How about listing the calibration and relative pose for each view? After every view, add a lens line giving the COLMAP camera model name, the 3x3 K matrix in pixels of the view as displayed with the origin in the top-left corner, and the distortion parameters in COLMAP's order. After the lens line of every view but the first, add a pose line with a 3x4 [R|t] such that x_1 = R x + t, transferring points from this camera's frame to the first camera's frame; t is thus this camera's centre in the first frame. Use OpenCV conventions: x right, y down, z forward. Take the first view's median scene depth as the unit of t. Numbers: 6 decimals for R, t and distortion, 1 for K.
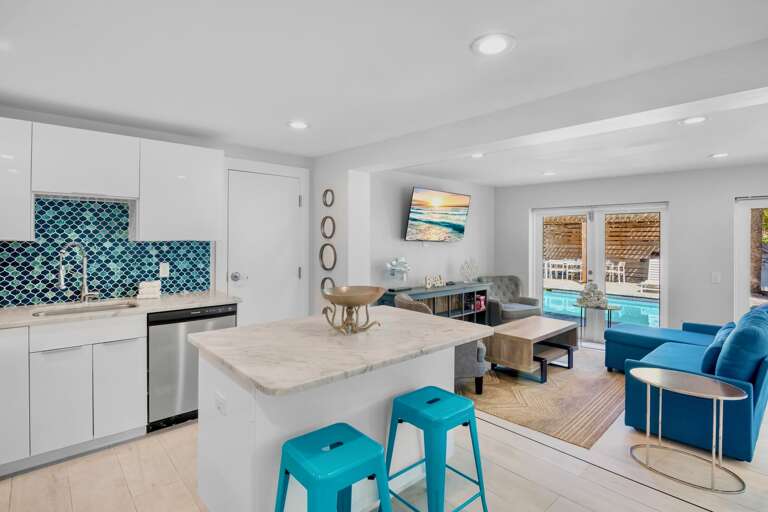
lens RADIAL K [[383.1, 0, 391.5], [0, 383.1, 242.4], [0, 0, 1]] dist [-0.003511, 0.000332]
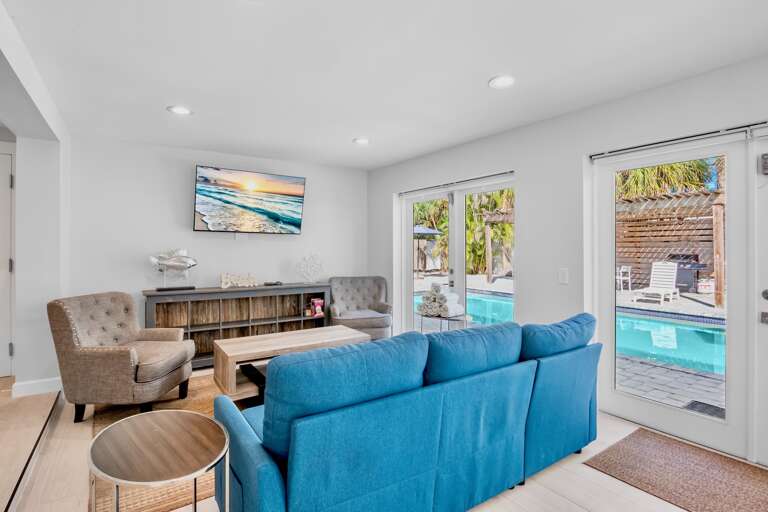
lens RADIAL K [[383.1, 0, 387.6], [0, 383.1, 250.1], [0, 0, 1]] dist [-0.003511, 0.000332]
pose [[0.988771, -0.004611, -0.149368, 0.355882], [0.004221, 0.999987, -0.002924, 0.026763], [0.149379, 0.002261, 0.988777, 0.154478]]
